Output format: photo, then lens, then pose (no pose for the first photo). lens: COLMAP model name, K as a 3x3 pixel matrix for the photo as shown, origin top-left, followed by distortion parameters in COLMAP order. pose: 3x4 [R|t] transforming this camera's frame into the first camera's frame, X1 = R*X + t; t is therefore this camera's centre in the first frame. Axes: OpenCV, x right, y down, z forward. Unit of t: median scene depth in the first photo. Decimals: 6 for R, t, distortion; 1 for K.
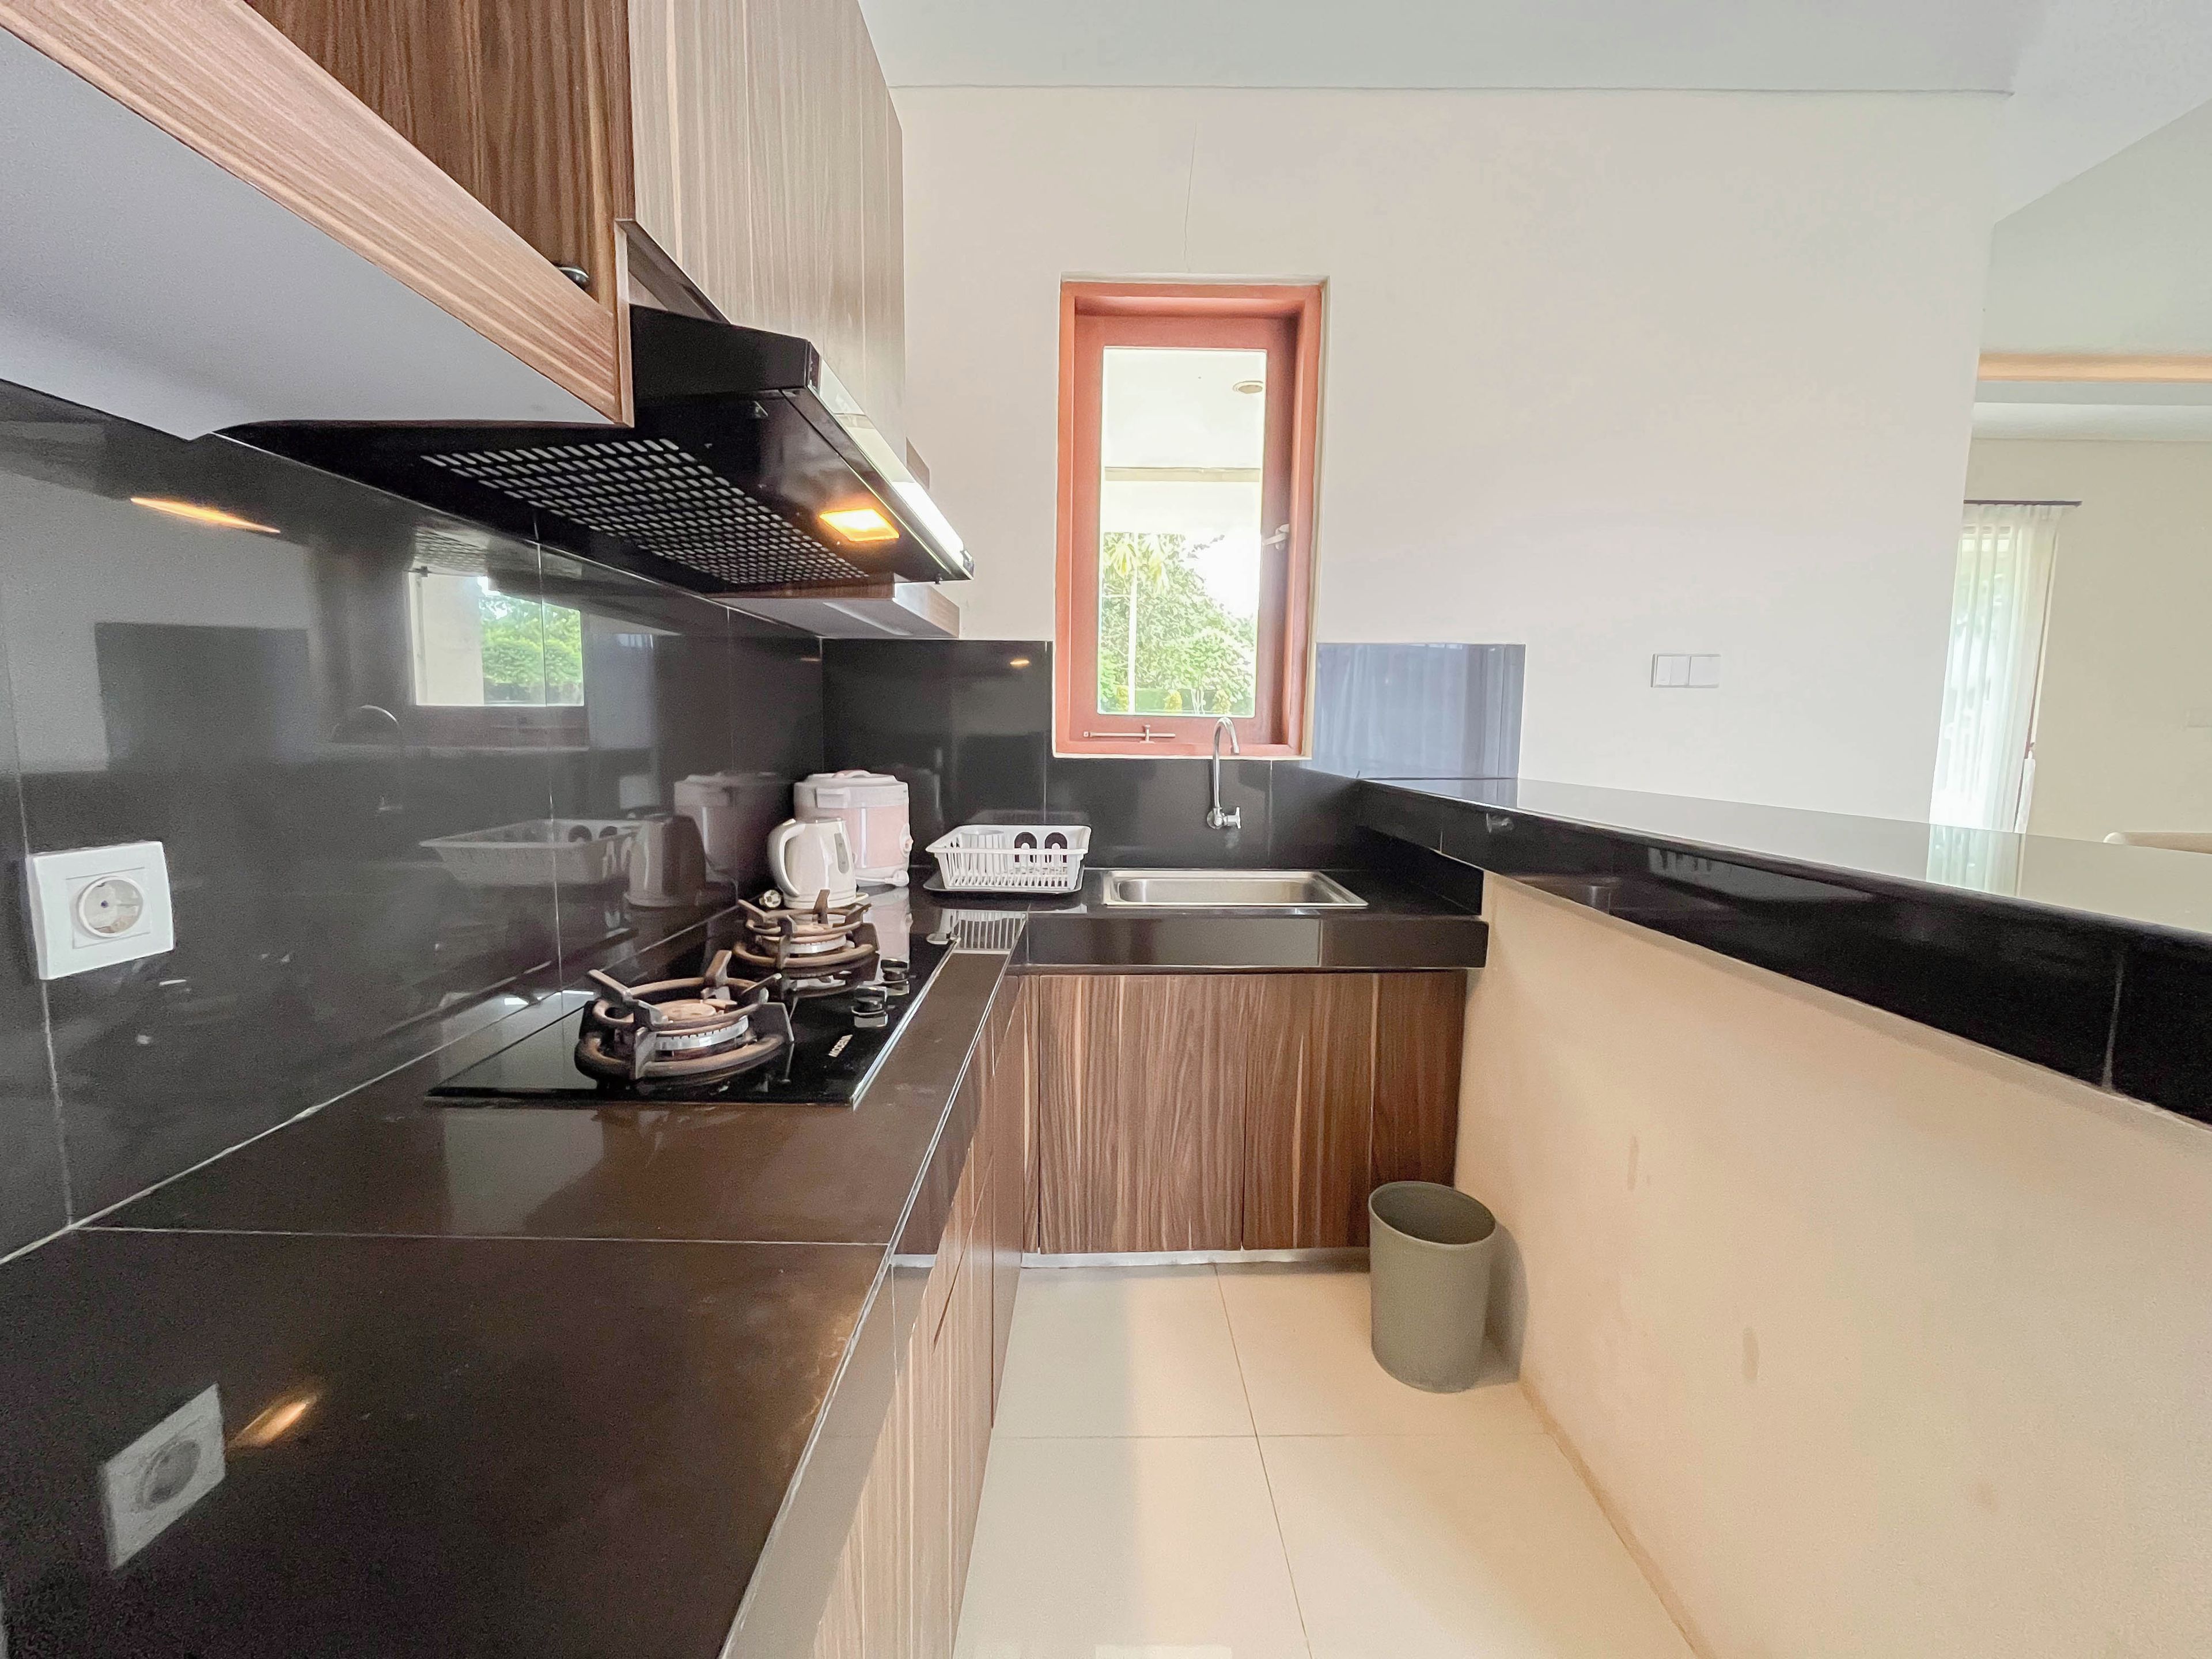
lens RADIAL K [[902.5, 0, 1102.8], [0, 902.5, 822.9], [0, 0, 1]] dist [0.000837, -0.000162]
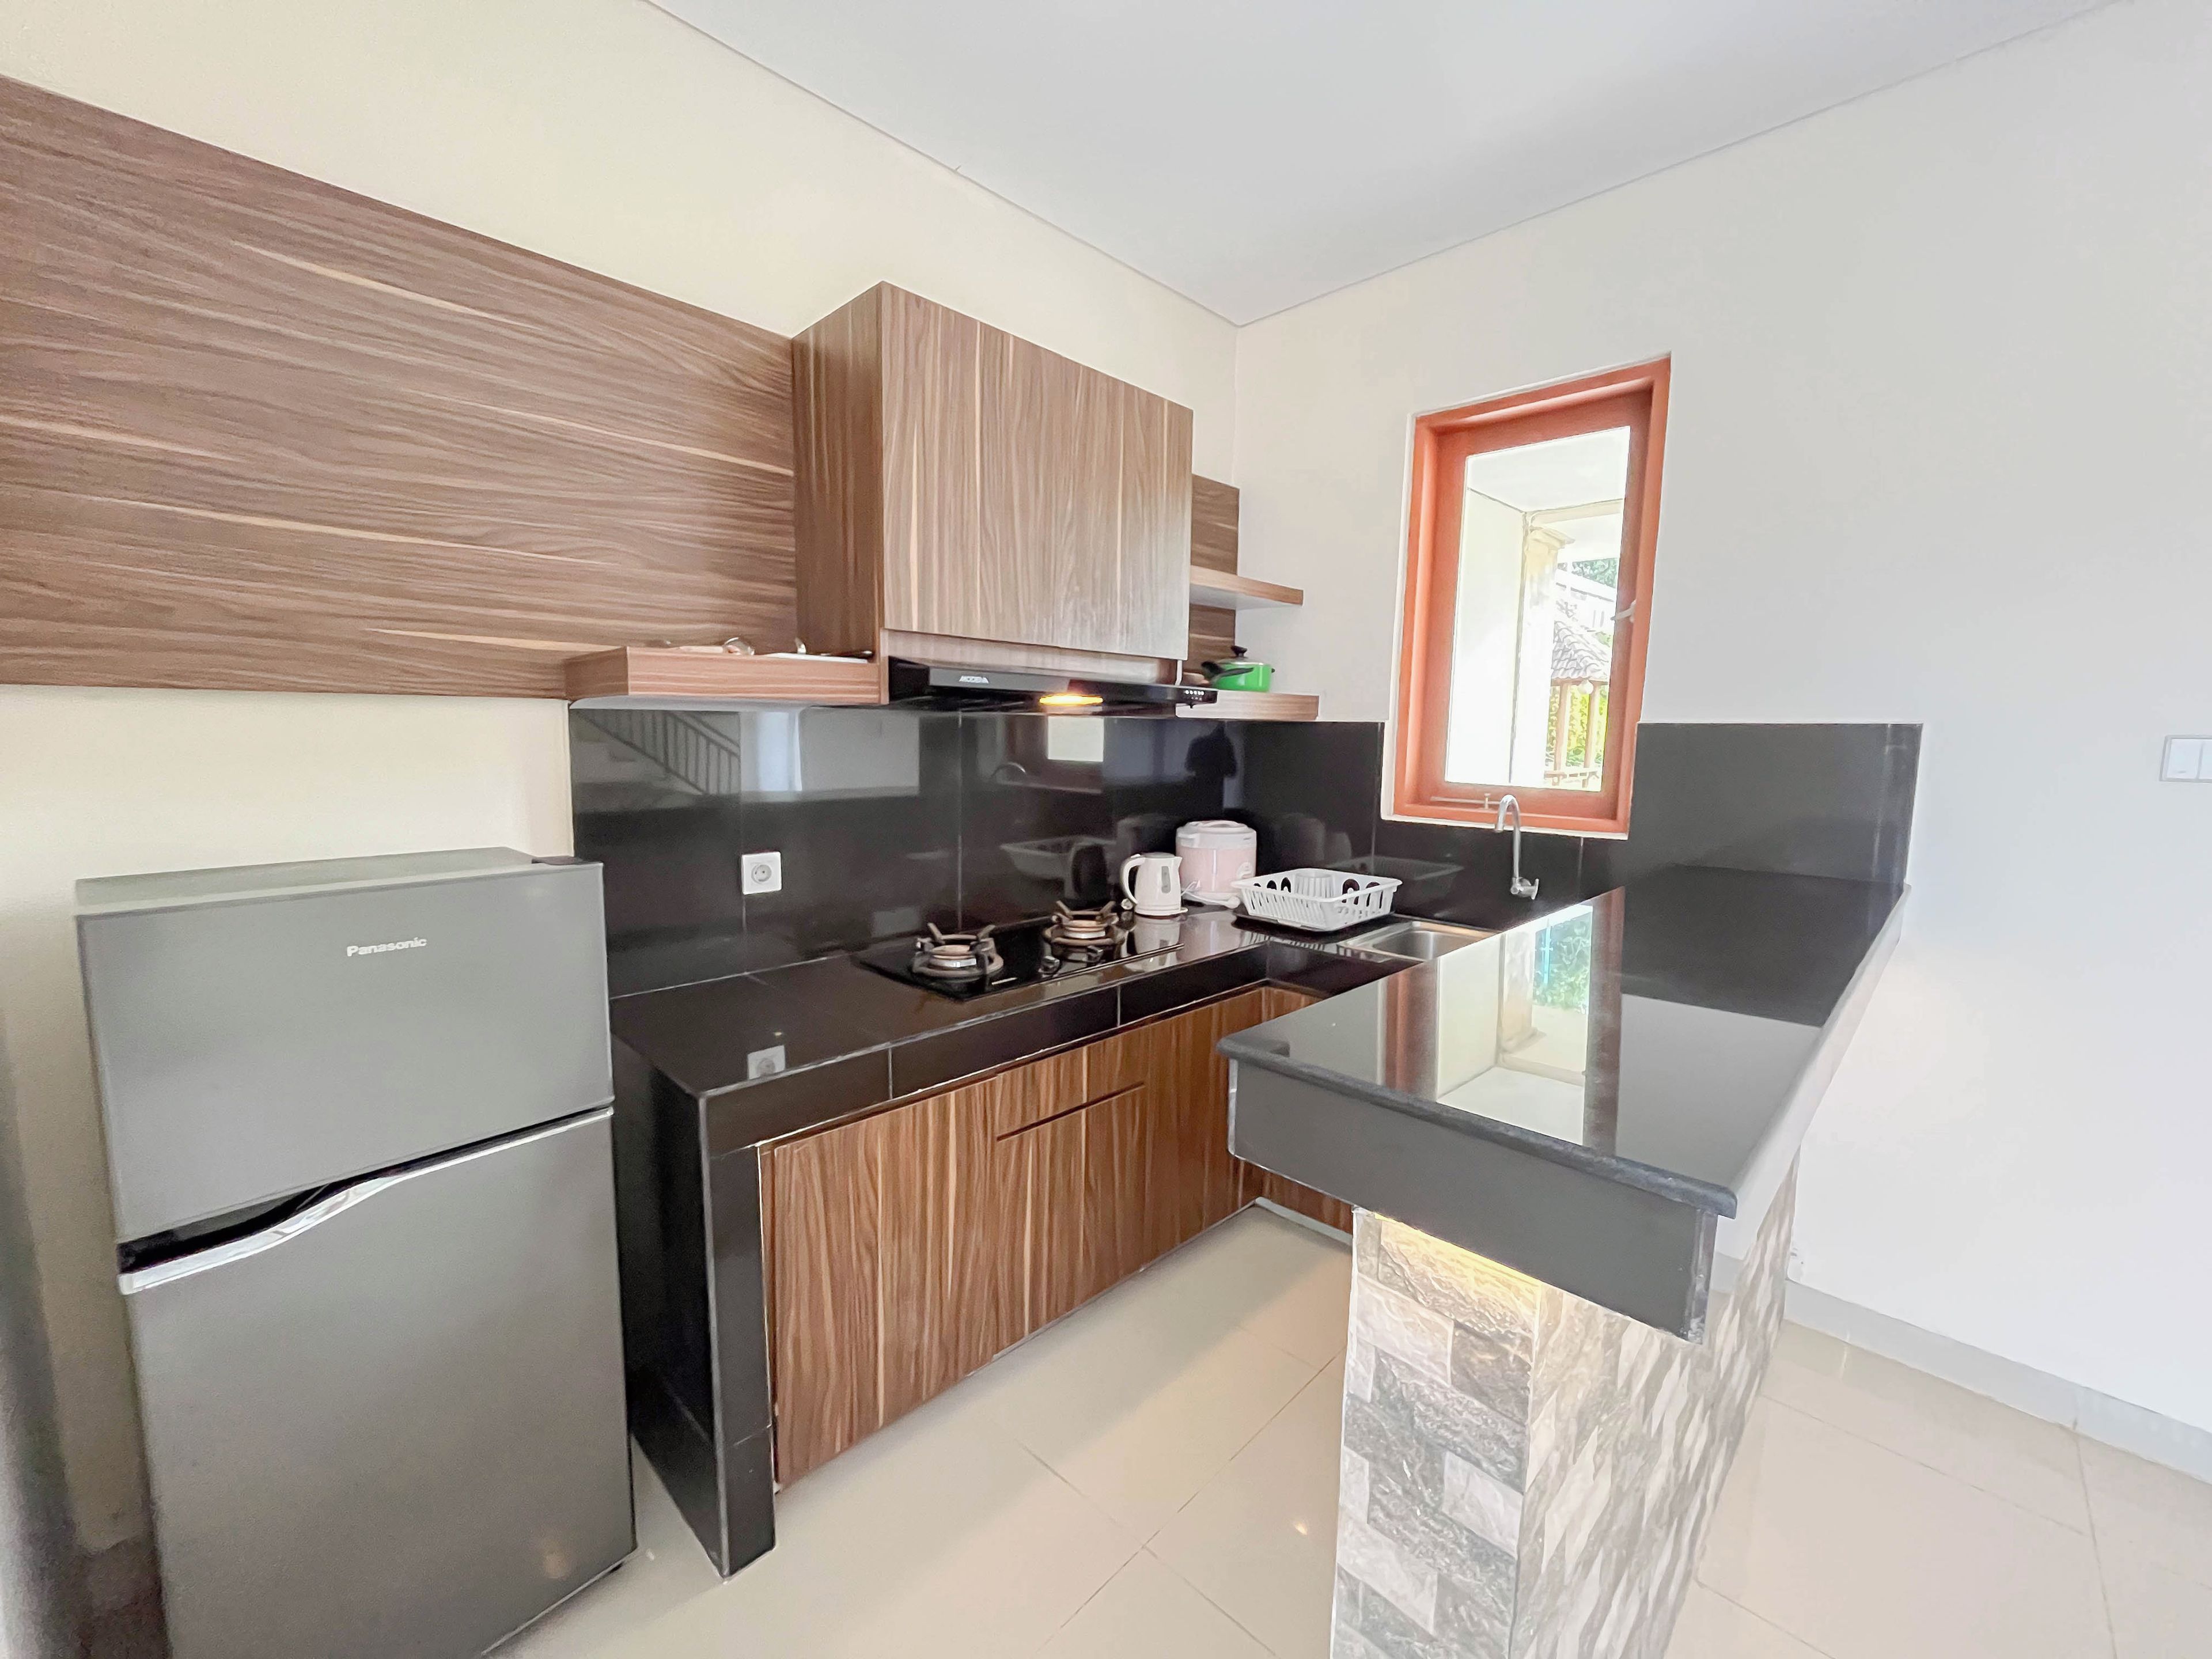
lens RADIAL K [[902.5, 0, 1107.4], [0, 902.5, 833.5], [0, 0, 1]] dist [0.000837, -0.000162]
pose [[0.718652, 0.078418, -0.690934, 0.525366], [-0.077562, 0.996460, 0.032420, -0.066292], [0.691031, 0.030291, 0.722190, -0.115283]]
